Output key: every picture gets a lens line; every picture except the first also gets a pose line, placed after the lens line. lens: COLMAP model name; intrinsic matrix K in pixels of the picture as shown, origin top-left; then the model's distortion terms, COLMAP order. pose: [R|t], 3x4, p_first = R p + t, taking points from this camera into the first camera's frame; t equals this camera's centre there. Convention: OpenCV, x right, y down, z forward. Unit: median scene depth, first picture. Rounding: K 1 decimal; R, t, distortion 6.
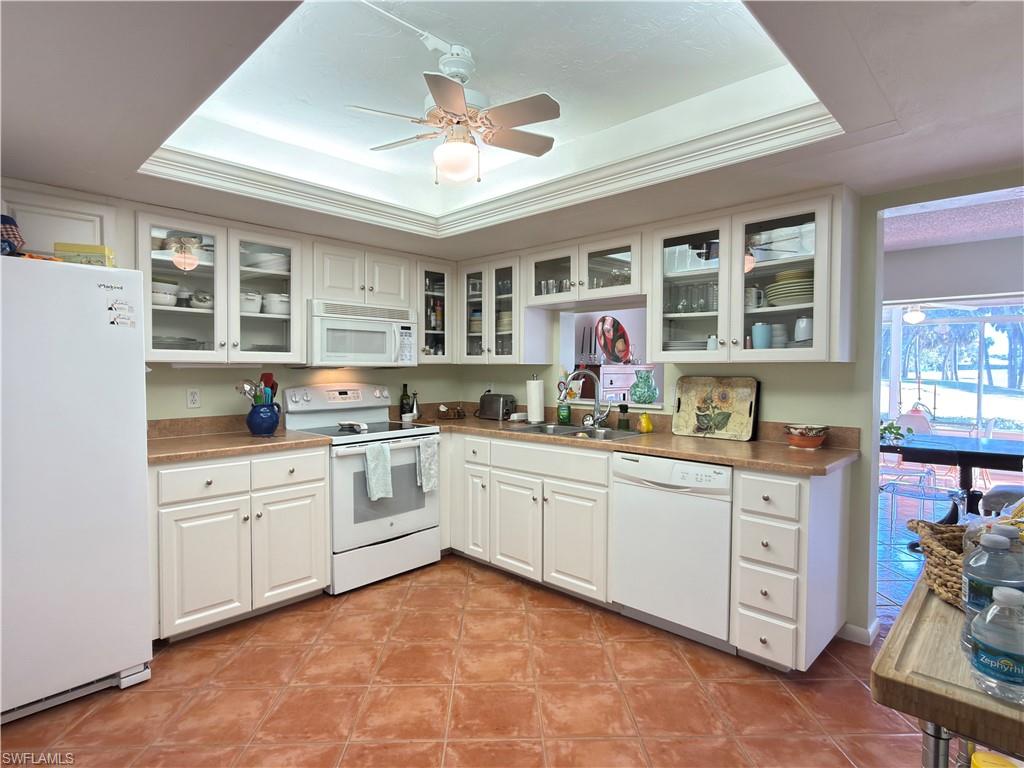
lens RADIAL K [[543.9, 0, 515.0], [0, 543.9, 382.9], [0, 0, 1]] dist [-0.000515, -0.000336]
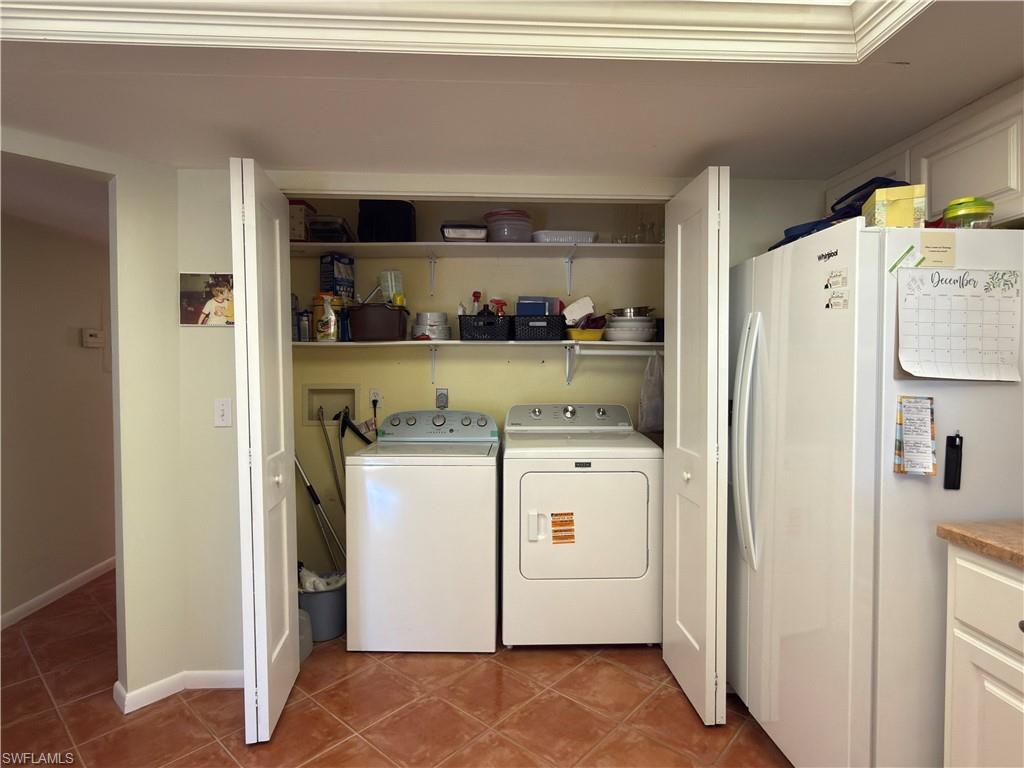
lens RADIAL K [[543.9, 0, 515.0], [0, 543.9, 382.9], [0, 0, 1]] dist [-0.000515, -0.000336]
pose [[-0.685936, 0.023320, -0.727288, 0.033808], [-0.016600, 0.998725, 0.047679, -0.025011], [0.727472, 0.044777, -0.684674, 0.783059]]
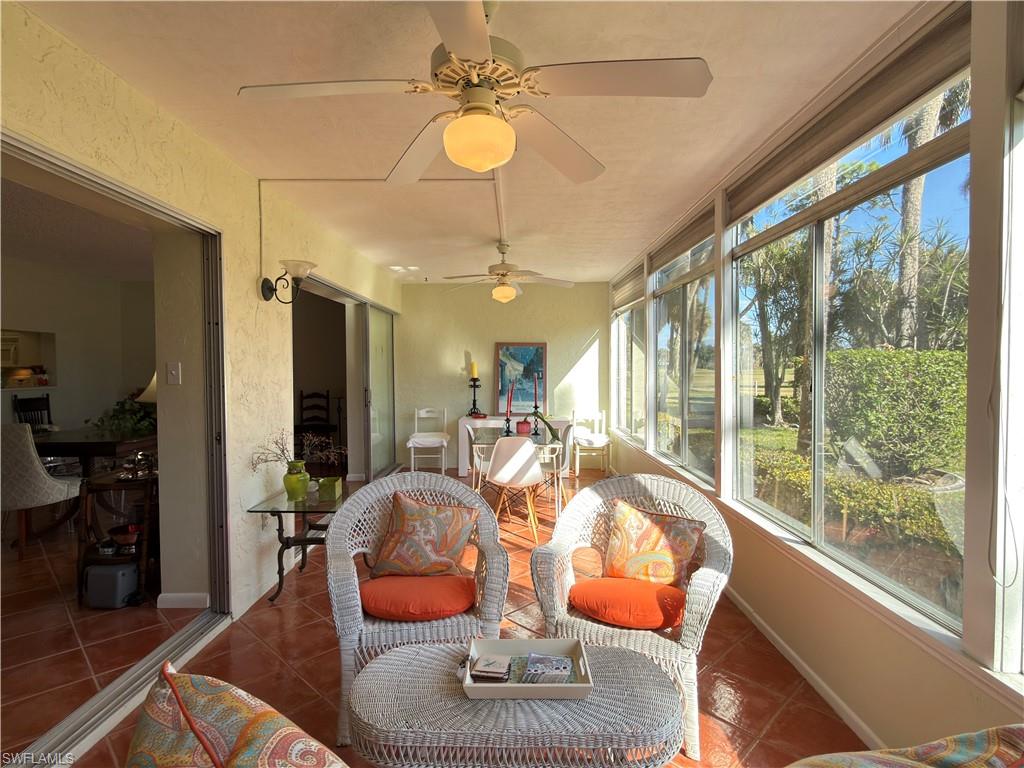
lens RADIAL K [[543.9, 0, 515.0], [0, 543.9, 382.9], [0, 0, 1]] dist [-0.000515, -0.000336]
pose [[0.685156, 0.015514, -0.728231, 2.674563], [-0.014579, 0.999865, 0.007583, -0.017234], [0.728250, 0.005421, 0.685290, 1.083707]]
